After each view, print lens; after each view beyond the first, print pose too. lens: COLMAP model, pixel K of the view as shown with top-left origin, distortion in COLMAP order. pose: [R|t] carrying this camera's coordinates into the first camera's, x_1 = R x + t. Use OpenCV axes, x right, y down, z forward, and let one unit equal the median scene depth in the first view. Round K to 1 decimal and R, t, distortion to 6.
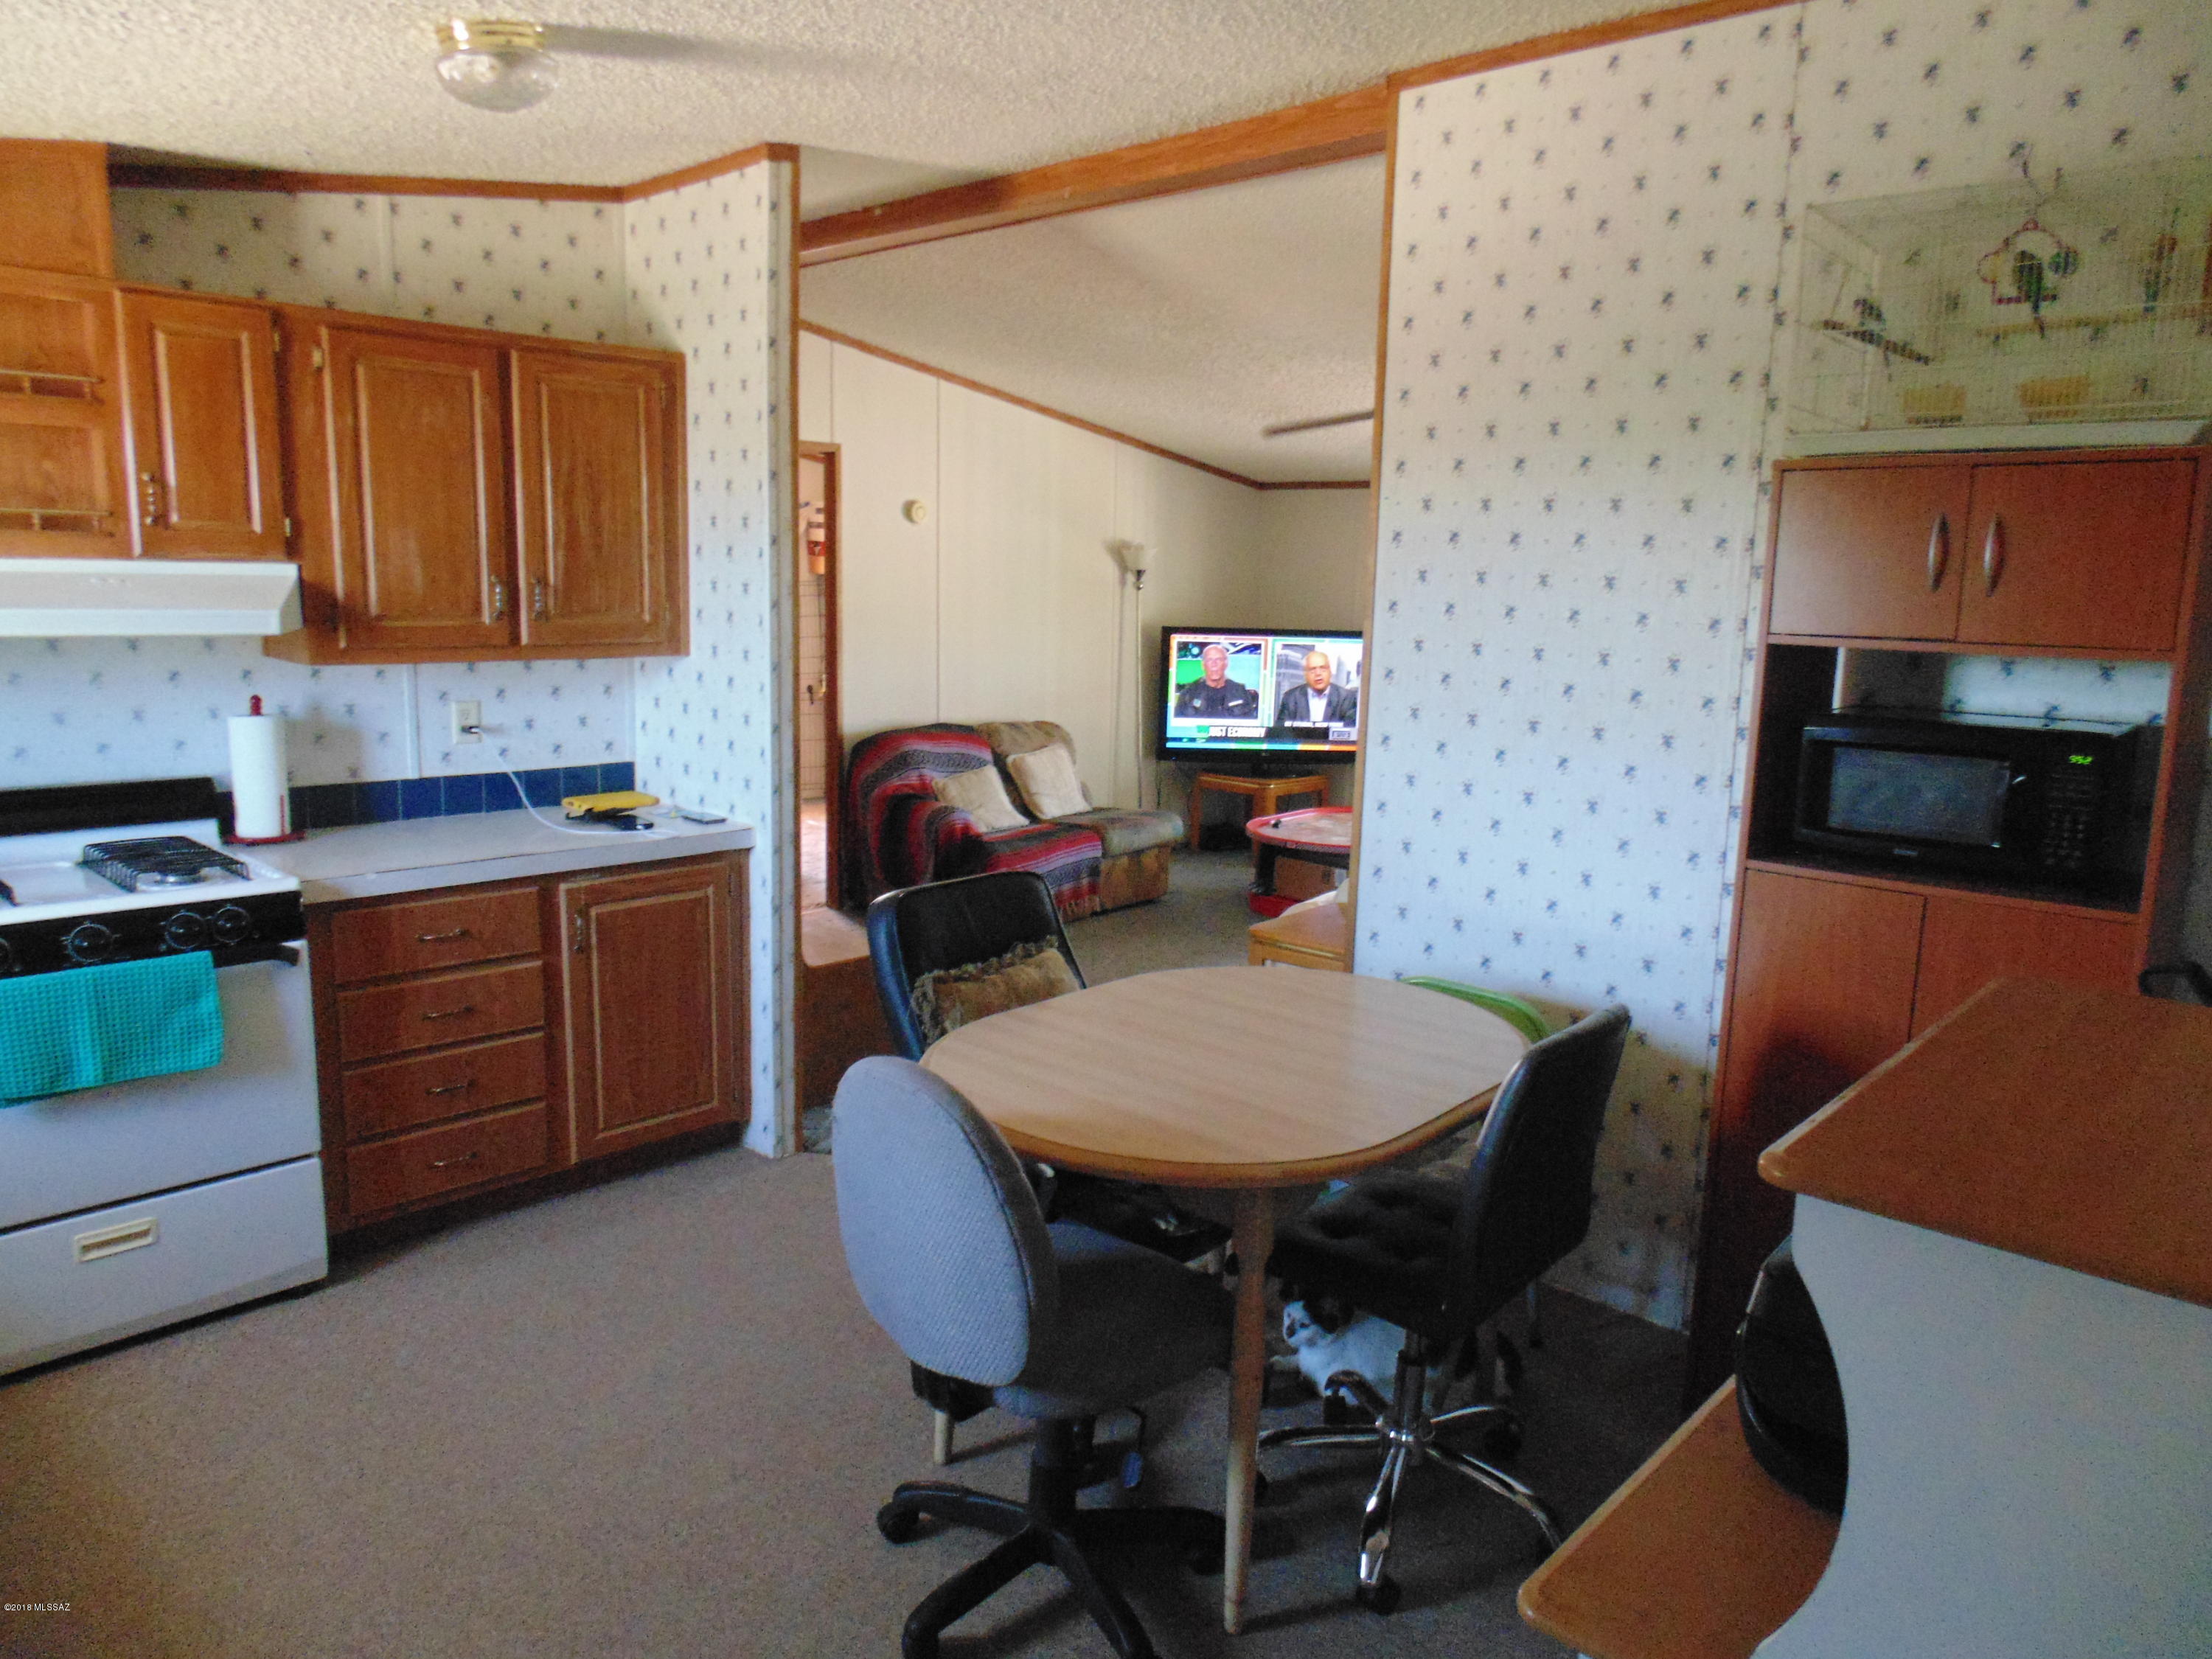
lens RADIAL K [[1497.0, 0, 1105.8], [0, 1497.0, 827.9], [0, 0, 1]] dist [-0.000537, -0.000174]
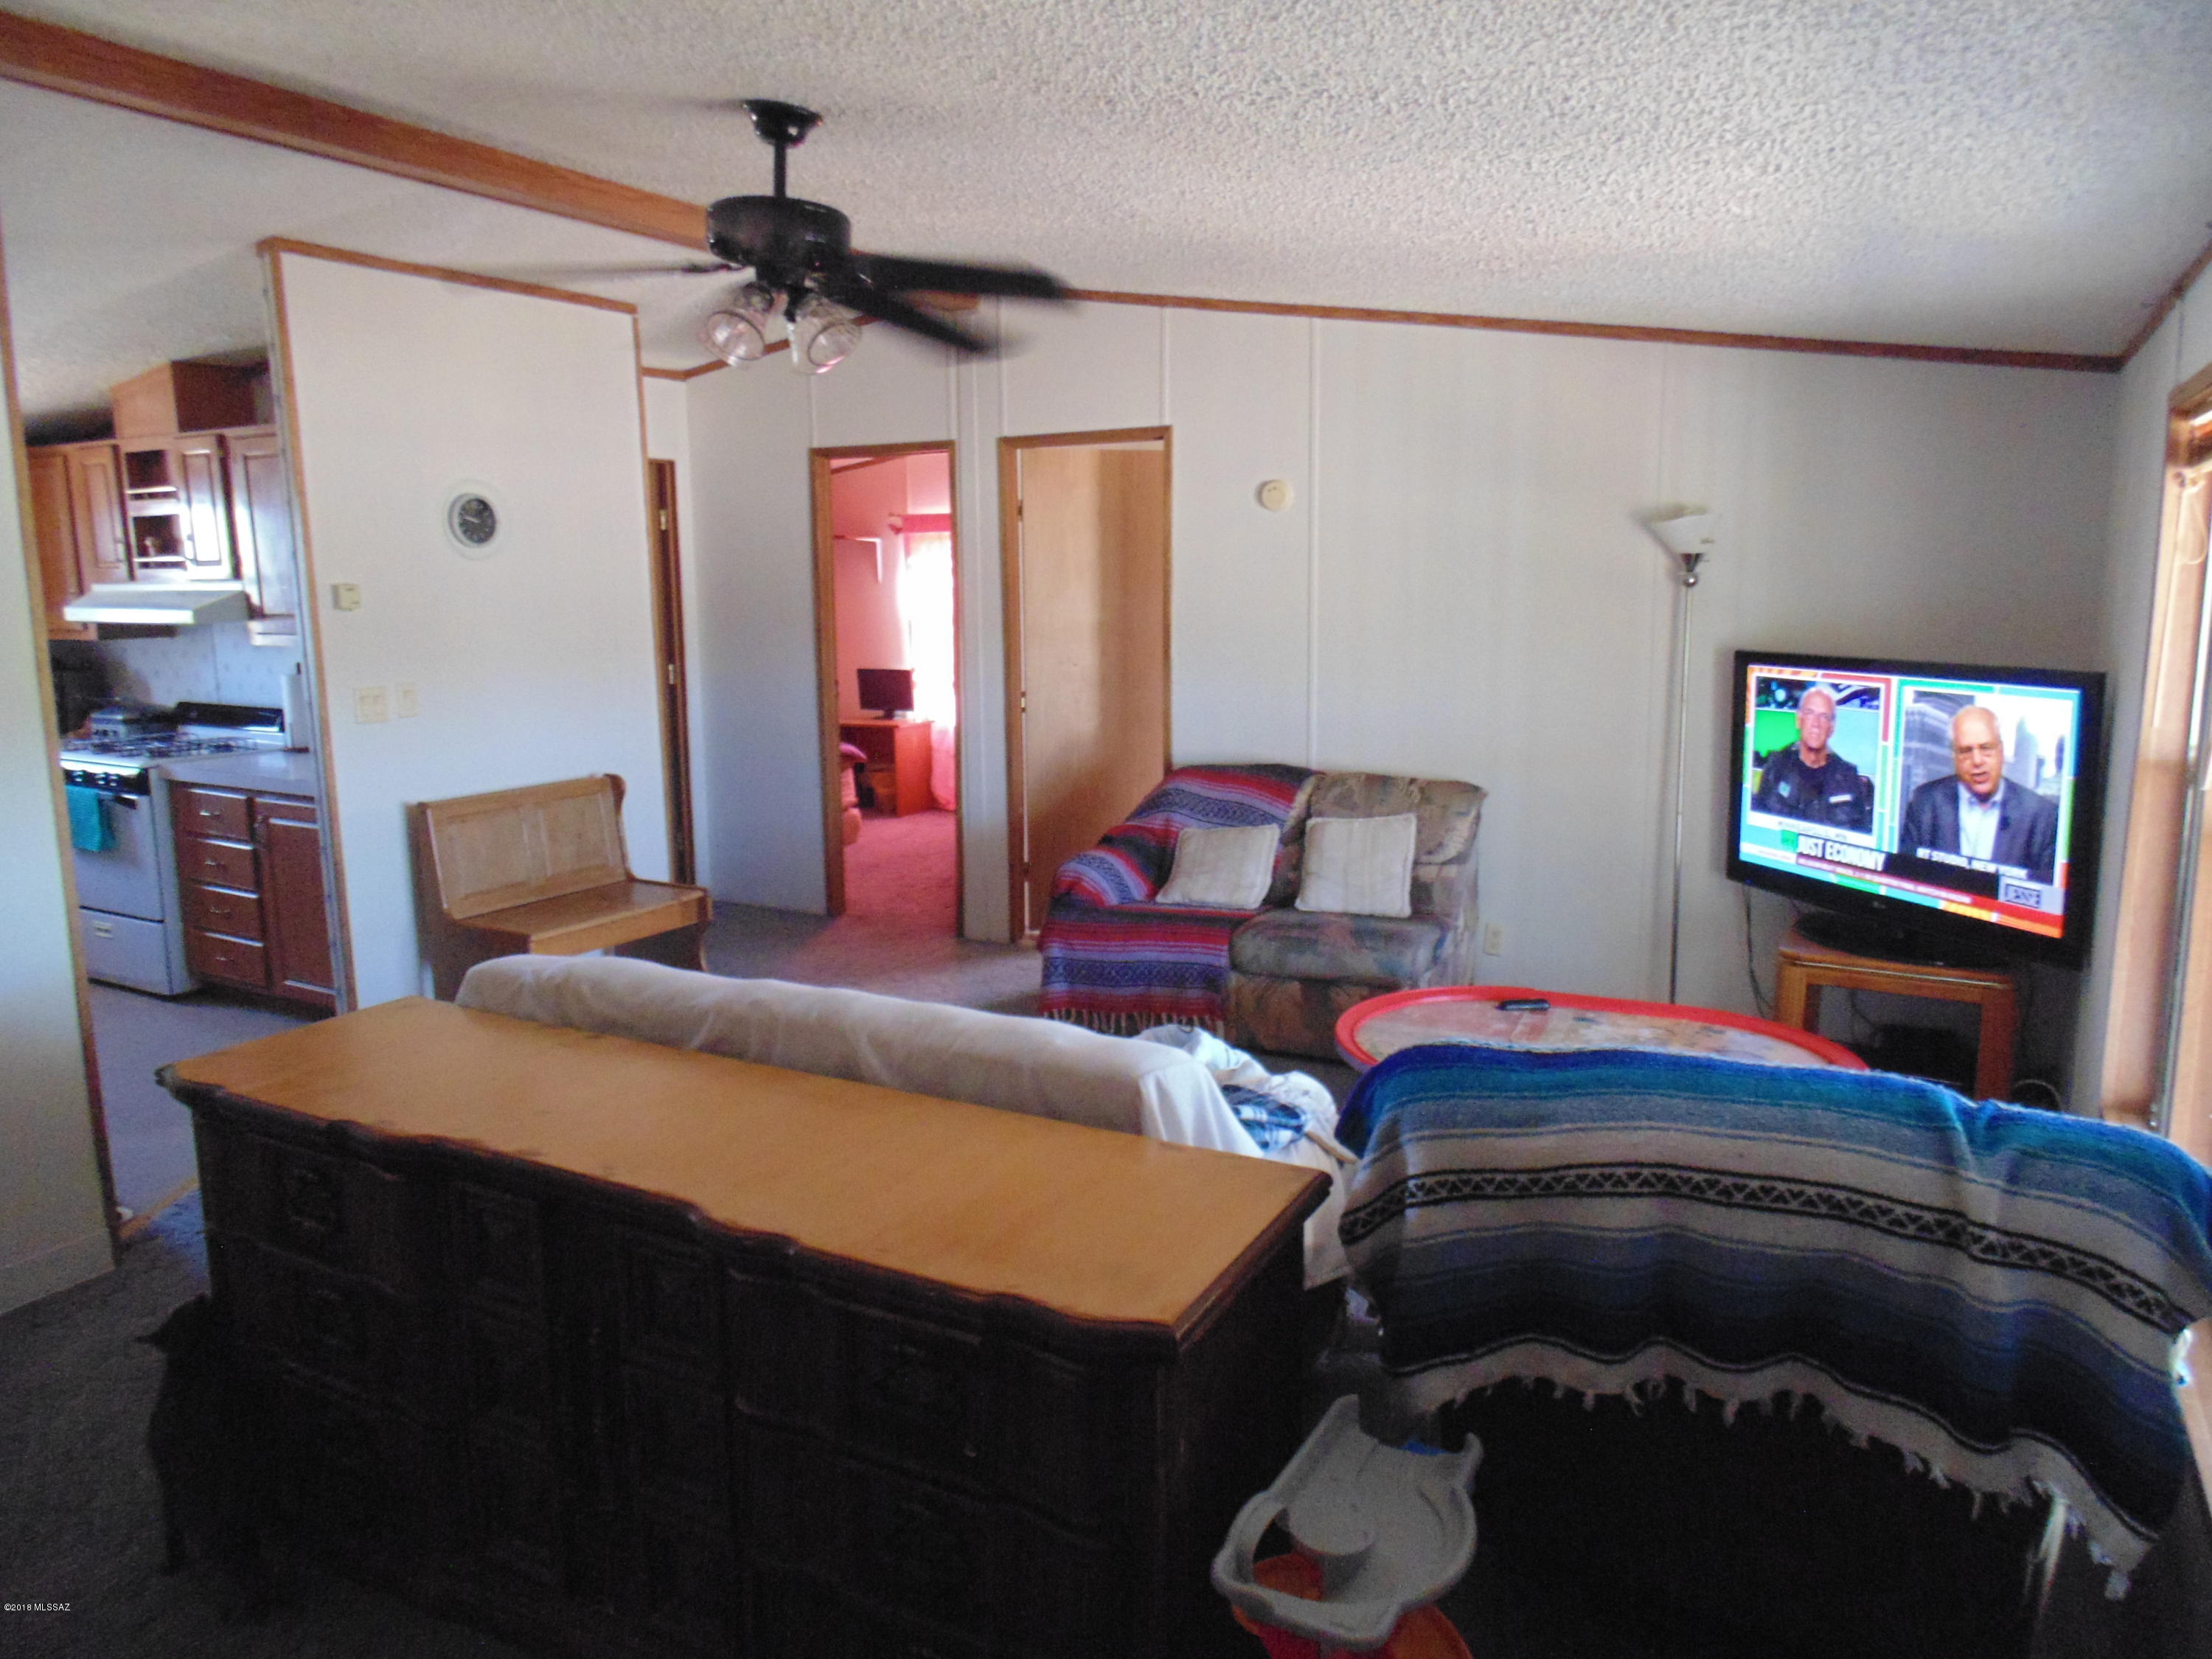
lens RADIAL K [[1497.0, 0, 1106.8], [0, 1497.0, 825.3], [0, 0, 1]] dist [-0.000537, -0.000174]
pose [[0.237826, 0.130885, -0.962449, 0.534232], [-0.148541, 0.984125, 0.097127, -0.087157], [0.959883, 0.119864, 0.253492, 0.620695]]
